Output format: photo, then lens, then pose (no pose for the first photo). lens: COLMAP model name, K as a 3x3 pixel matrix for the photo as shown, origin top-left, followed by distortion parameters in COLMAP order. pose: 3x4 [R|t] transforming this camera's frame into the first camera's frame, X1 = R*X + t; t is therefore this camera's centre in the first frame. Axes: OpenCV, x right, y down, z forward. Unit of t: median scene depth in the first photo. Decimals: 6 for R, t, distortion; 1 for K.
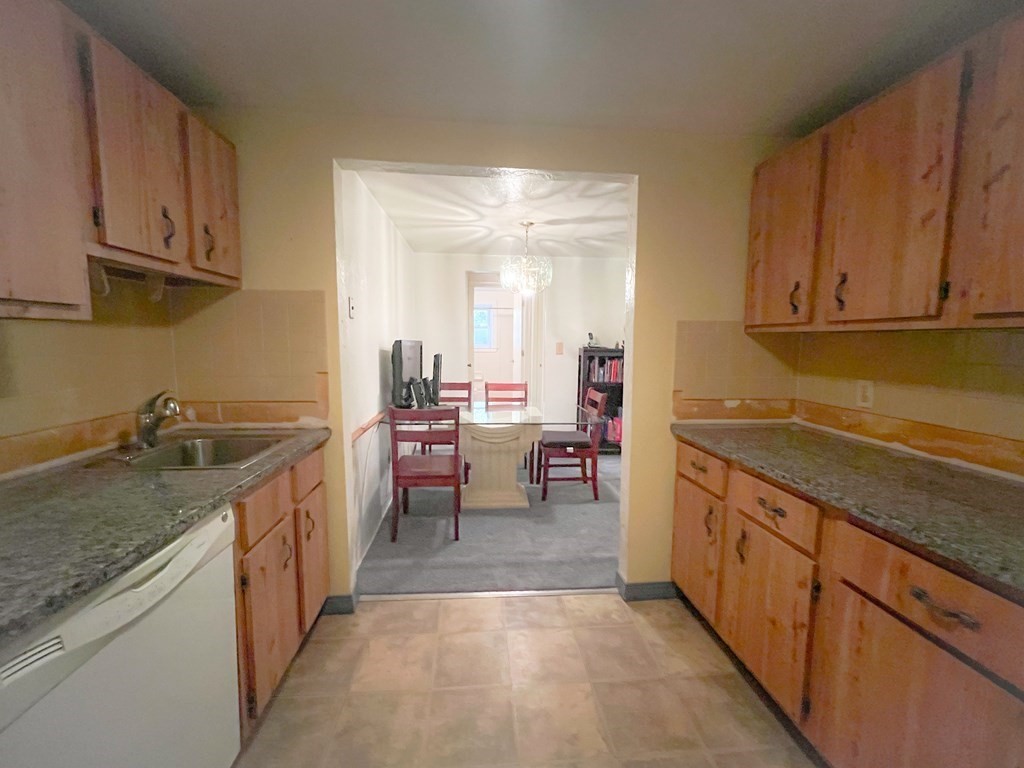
lens RADIAL K [[424.5, 0, 508.9], [0, 424.5, 387.7], [0, 0, 1]] dist [-0.001478, -0.000076]
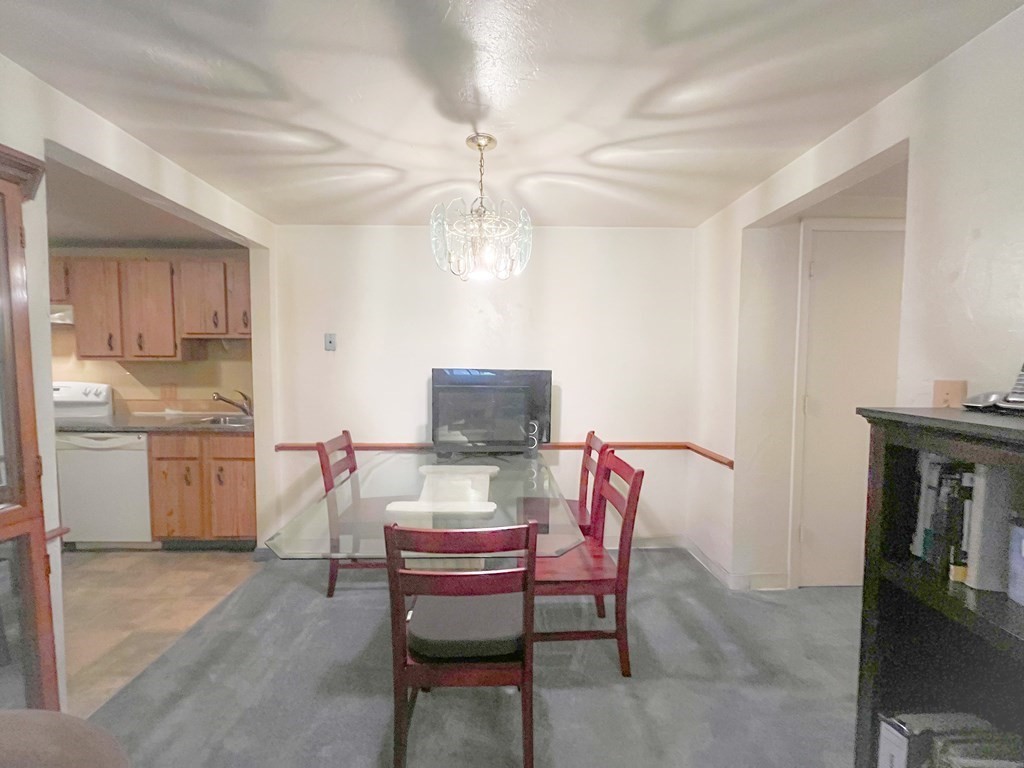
lens RADIAL K [[411.5, 0, 511.1], [0, 411.5, 387.3], [0, 0, 1]] dist [-0.003204, -0.000222]
pose [[-0.046458, 0.045183, -0.997898, 1.240889], [-0.115764, 0.992002, 0.050305, -0.278059], [0.992190, 0.117857, -0.040855, 2.466378]]
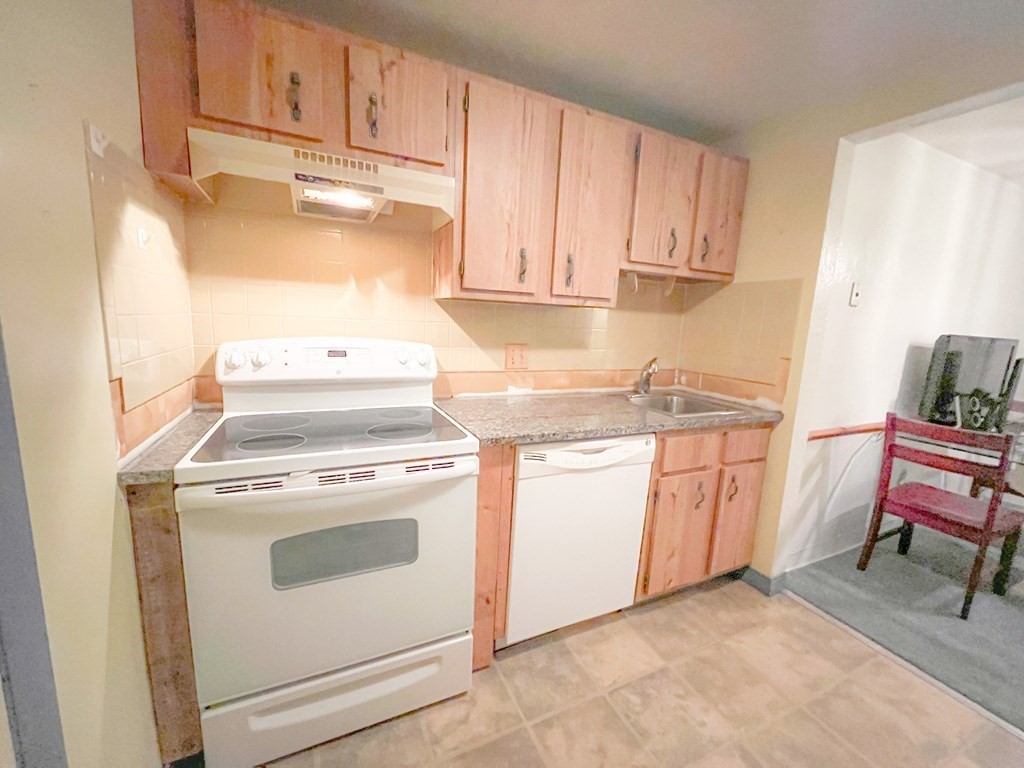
lens RADIAL K [[411.5, 0, 511.1], [0, 411.5, 387.3], [0, 0, 1]] dist [-0.003204, -0.000222]
pose [[0.351276, 0.158340, -0.922786, 0.328781], [-0.145626, 0.982841, 0.113209, 0.022169], [0.924877, 0.094614, 0.368307, 0.024915]]
